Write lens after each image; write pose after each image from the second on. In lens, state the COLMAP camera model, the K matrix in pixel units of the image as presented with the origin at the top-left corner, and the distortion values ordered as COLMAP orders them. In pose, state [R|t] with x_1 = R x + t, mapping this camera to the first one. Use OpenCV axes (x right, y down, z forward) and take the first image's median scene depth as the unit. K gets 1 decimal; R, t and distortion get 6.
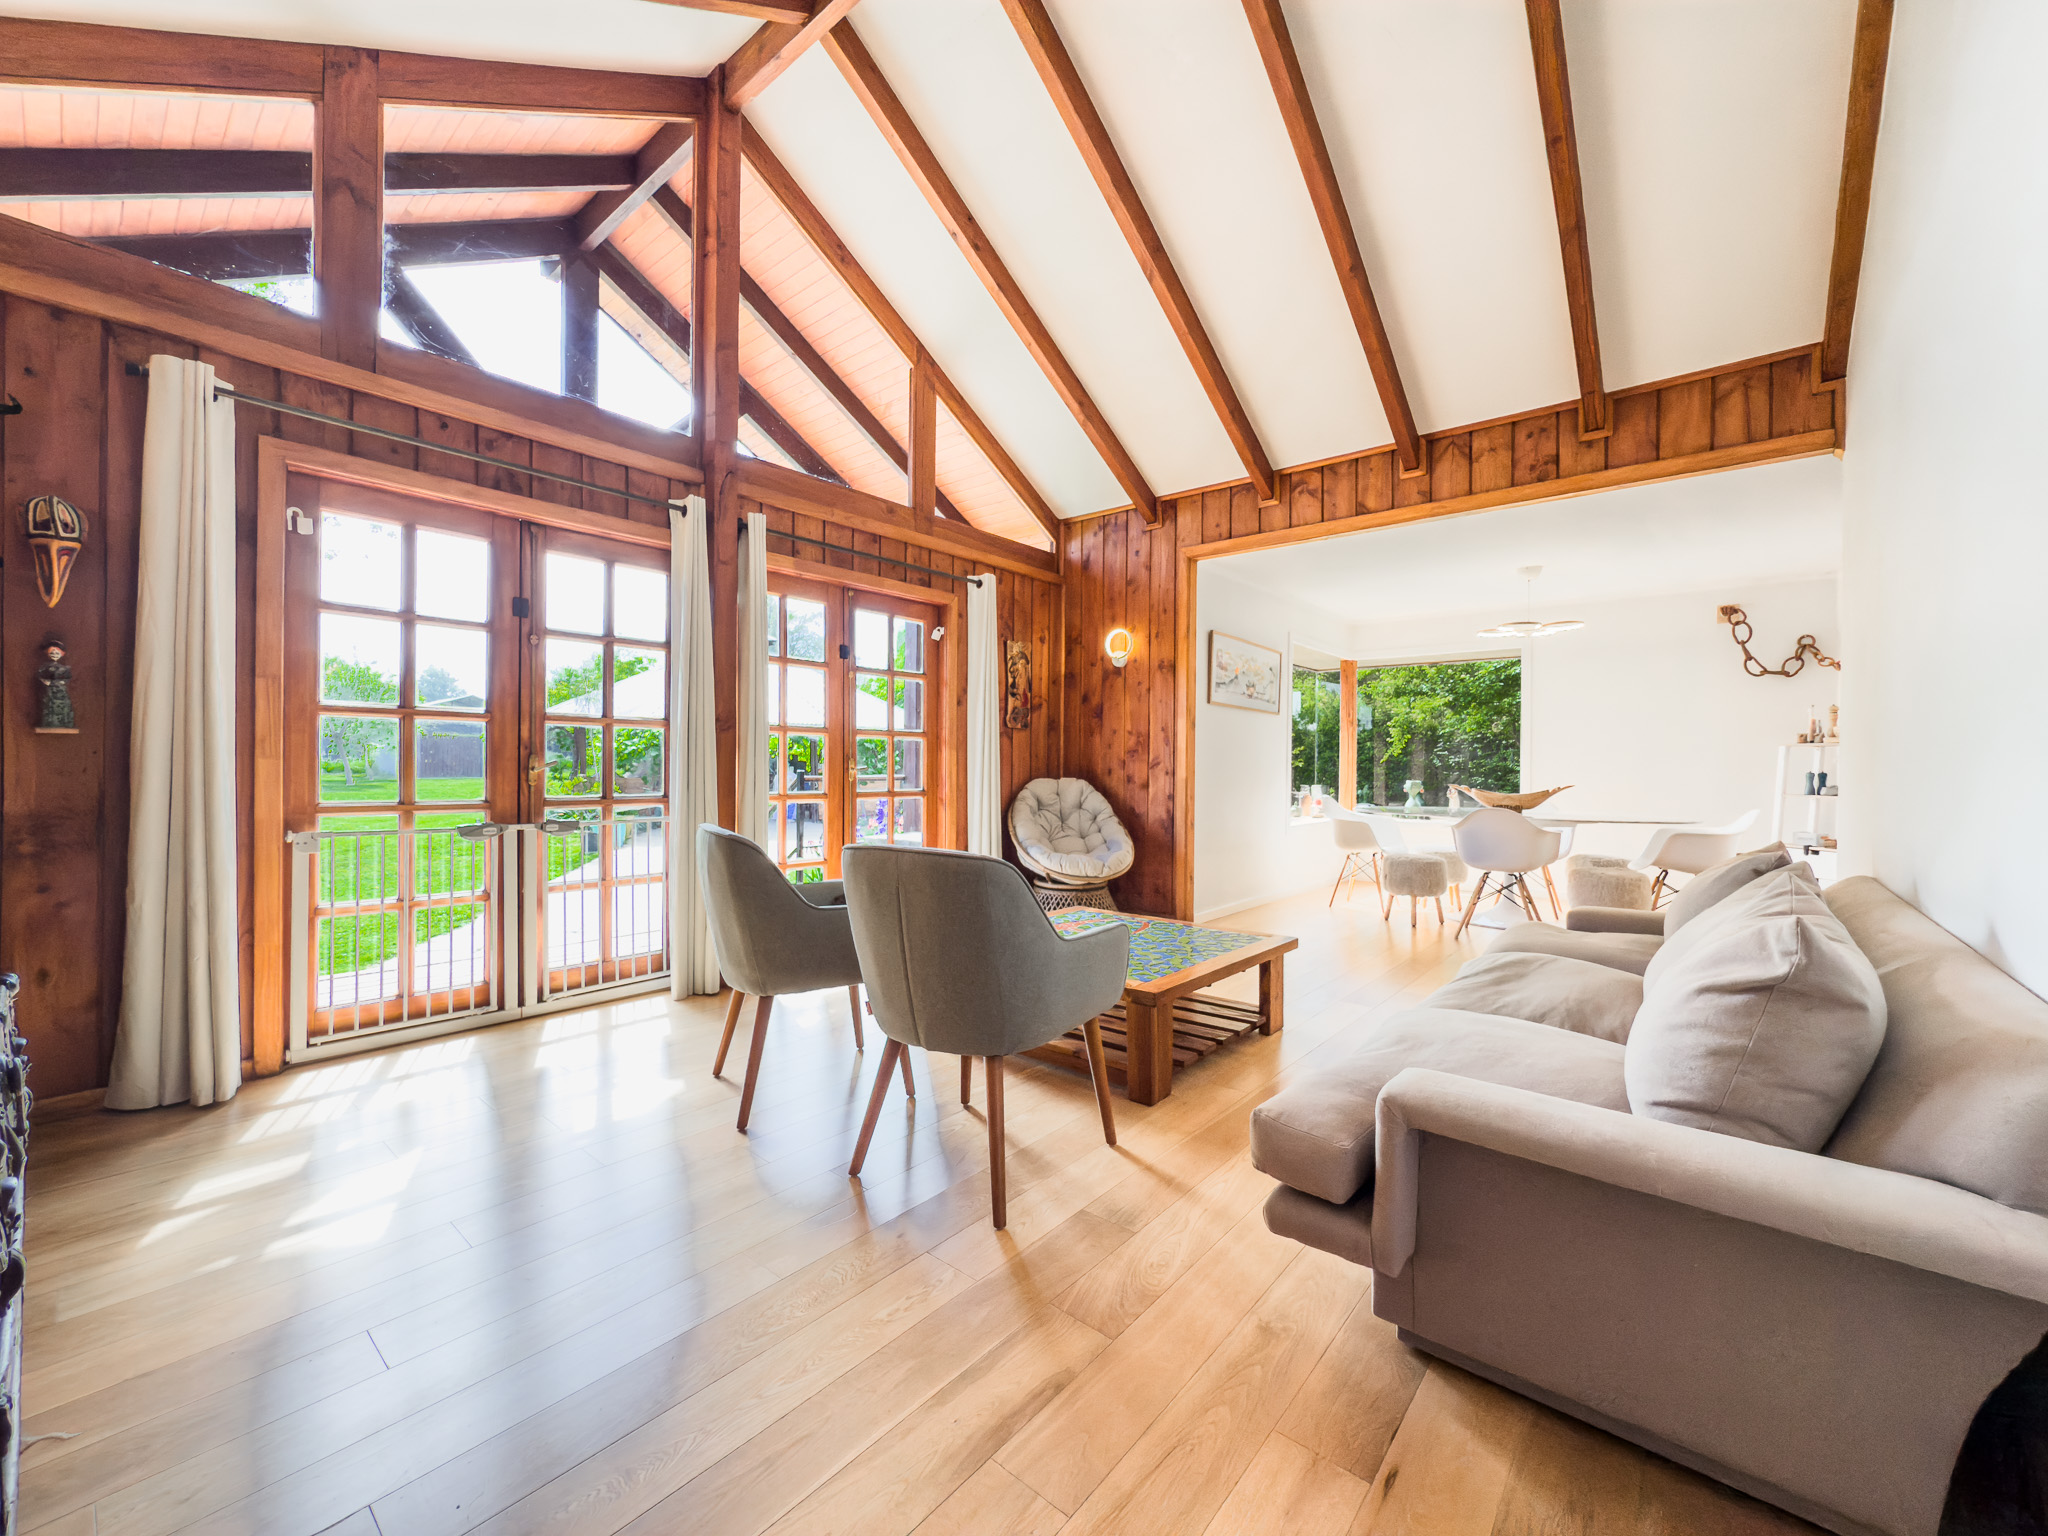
lens RADIAL K [[820.9, 0, 1020.9], [0, 820.9, 763.1], [0, 0, 1]] dist [-0.000737, -0.000384]
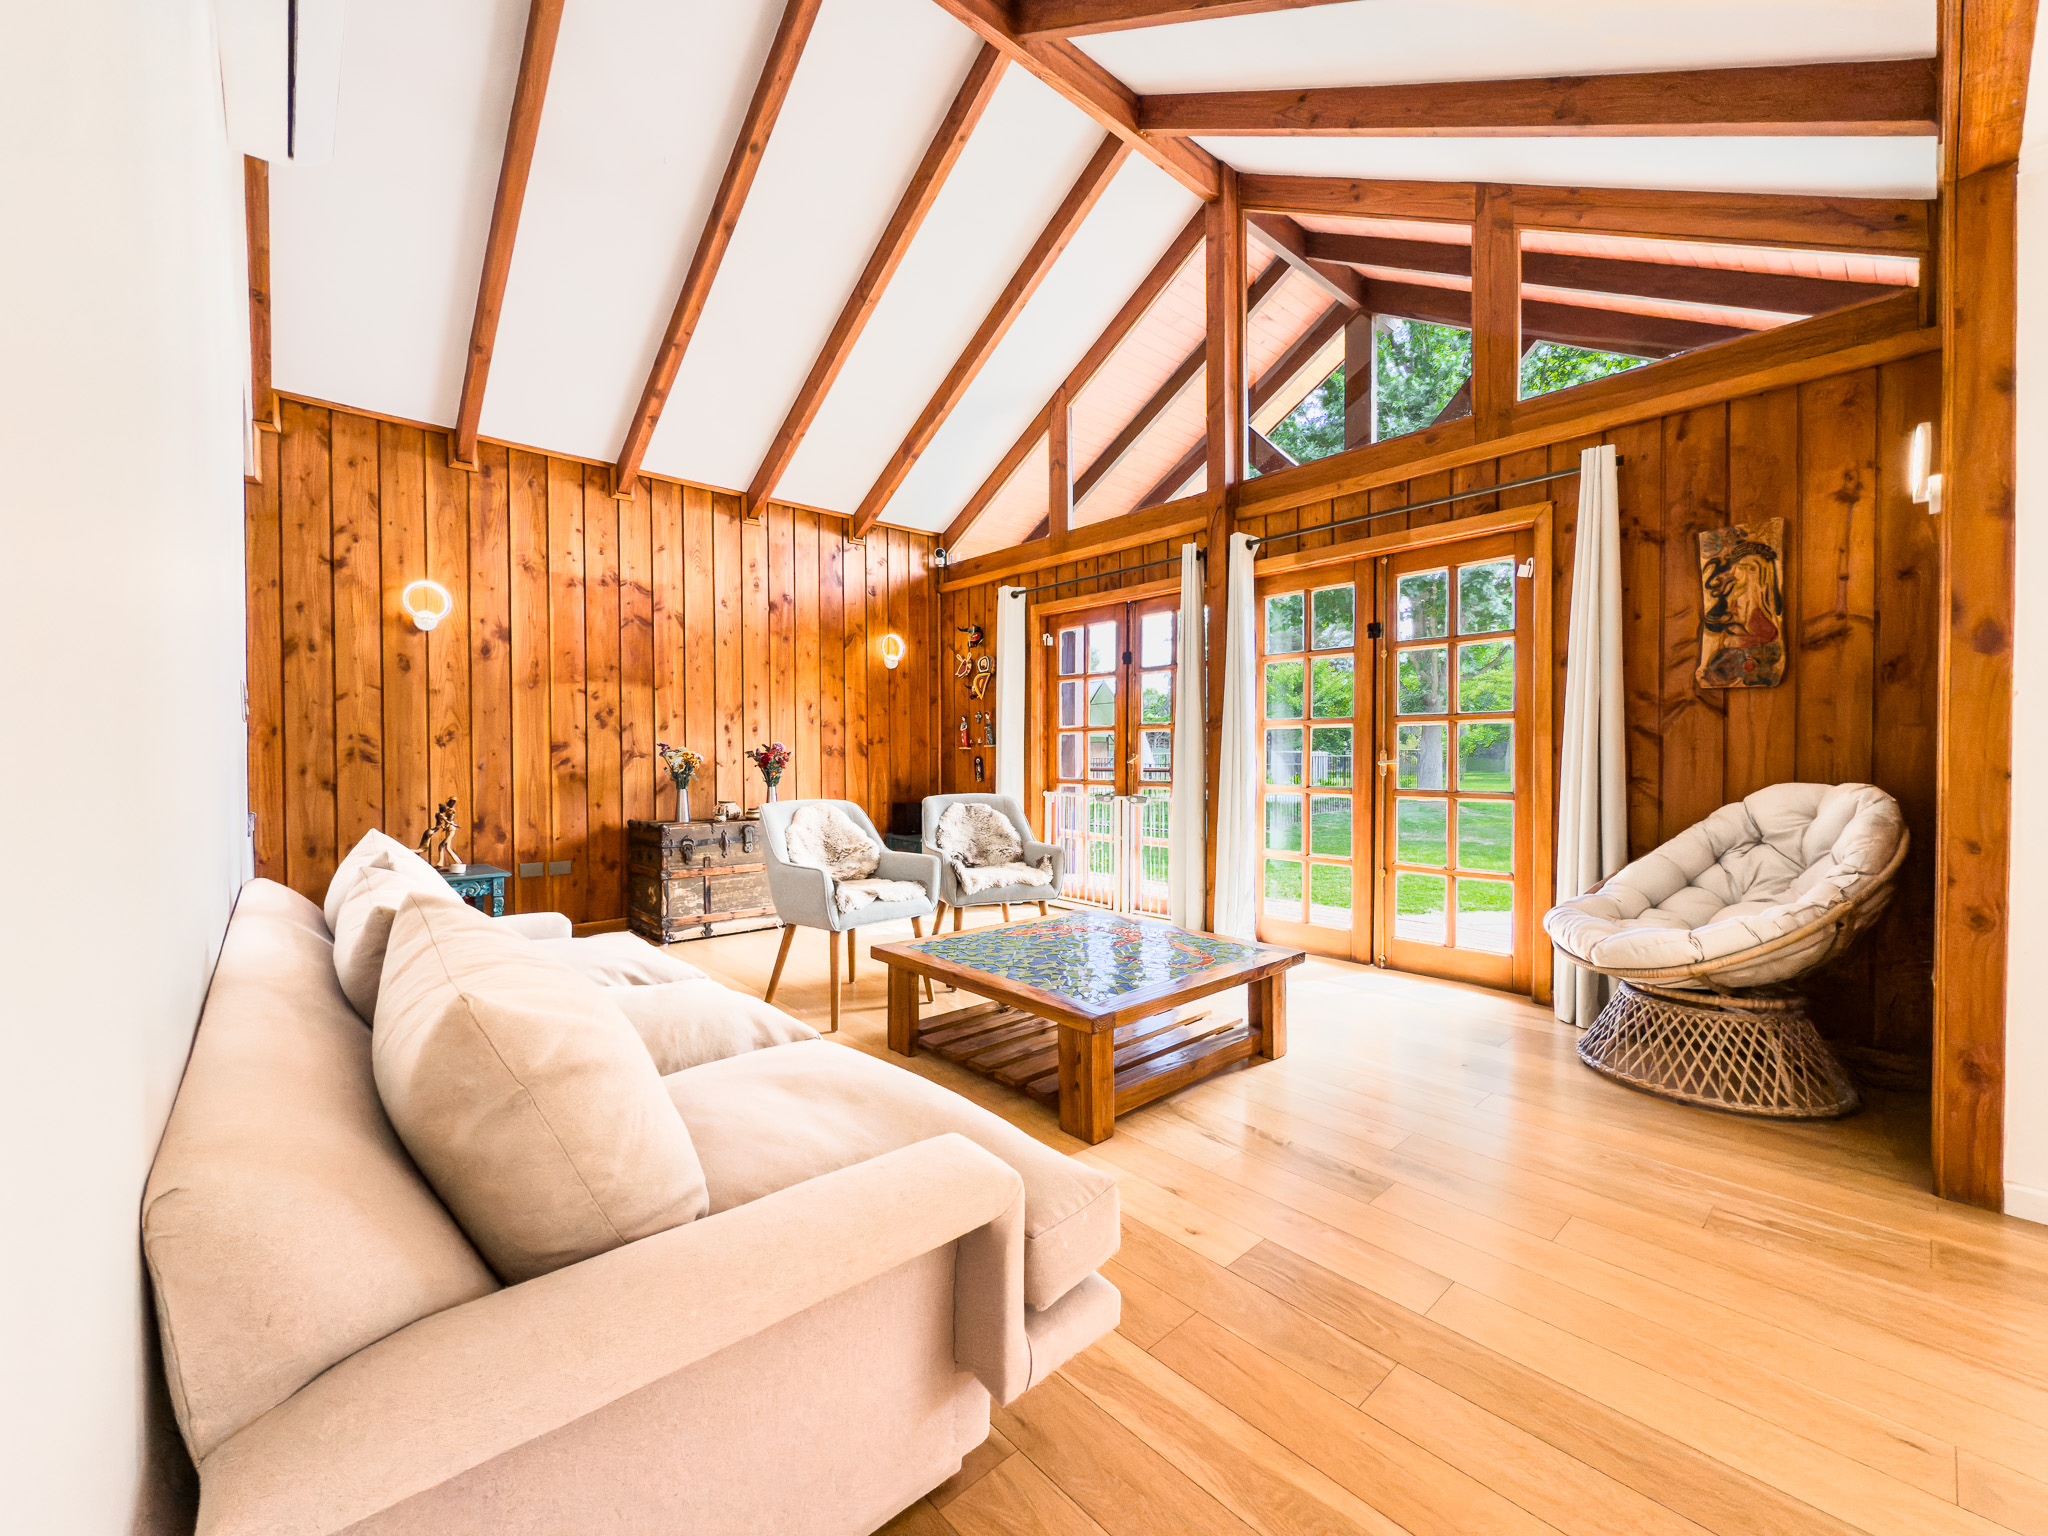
lens RADIAL K [[820.9, 0, 1014.4], [0, 820.9, 767.8], [0, 0, 1]] dist [-0.000737, -0.000384]
pose [[-0.139115, 0.005350, -0.990262, 0.957808], [-0.002747, 0.999979, 0.005788, 0.012319], [0.990272, 0.003526, -0.139097, 0.986421]]
